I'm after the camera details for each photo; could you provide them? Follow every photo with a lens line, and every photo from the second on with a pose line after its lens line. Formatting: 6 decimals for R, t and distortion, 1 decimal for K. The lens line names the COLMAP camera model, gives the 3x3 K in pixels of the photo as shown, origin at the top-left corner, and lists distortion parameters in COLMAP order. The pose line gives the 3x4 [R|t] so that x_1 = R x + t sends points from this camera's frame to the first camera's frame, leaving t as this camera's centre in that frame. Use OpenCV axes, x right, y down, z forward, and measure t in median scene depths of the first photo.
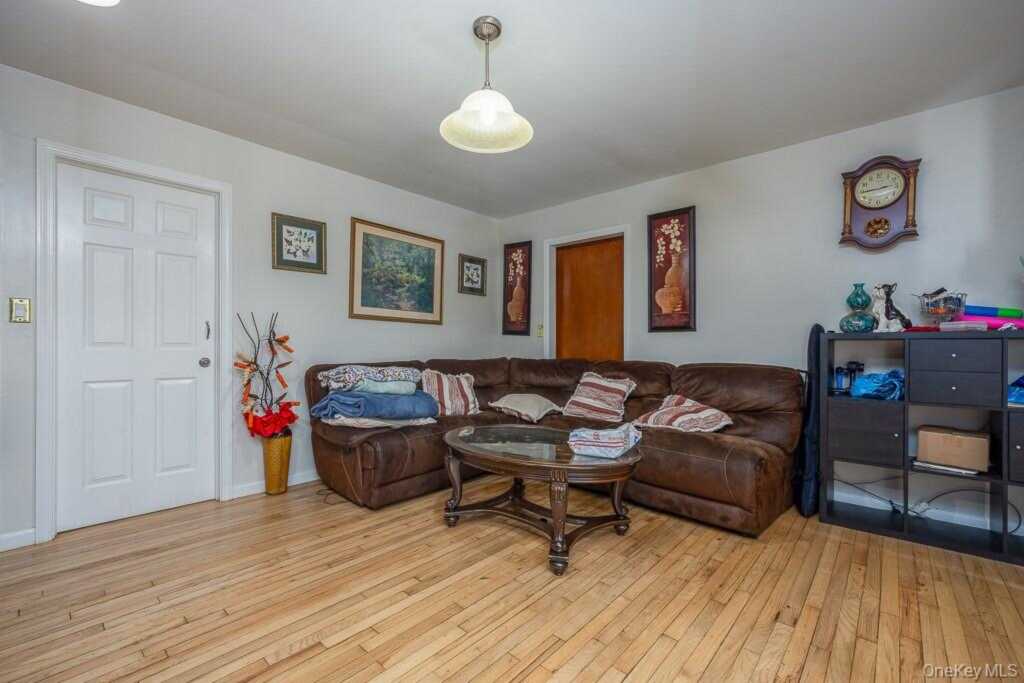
lens RADIAL K [[439.2, 0, 510.2], [0, 439.2, 347.6], [0, 0, 1]] dist [0.000013, -0.000128]
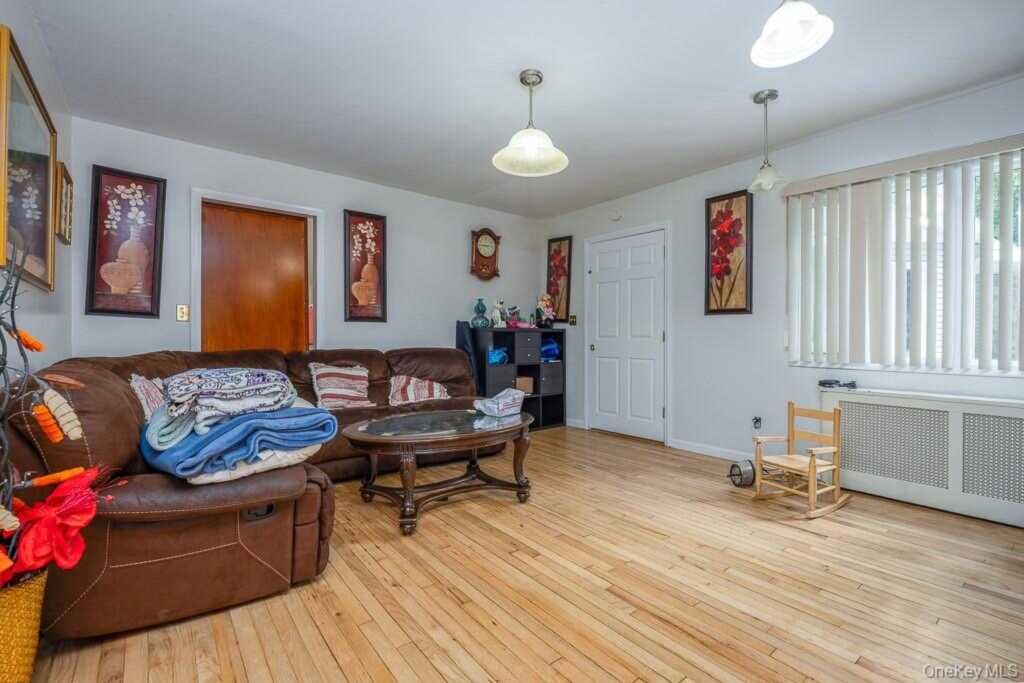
lens RADIAL K [[450.2, 0, 512.0], [0, 450.2, 341.5], [0, 0, 1]] dist [0.001266, 0.000110]
pose [[0.170752, -0.007332, 0.985287, -0.887164], [0.004219, 0.999969, 0.006710, 0.008989], [-0.985305, 0.003011, 0.170778, 0.566491]]
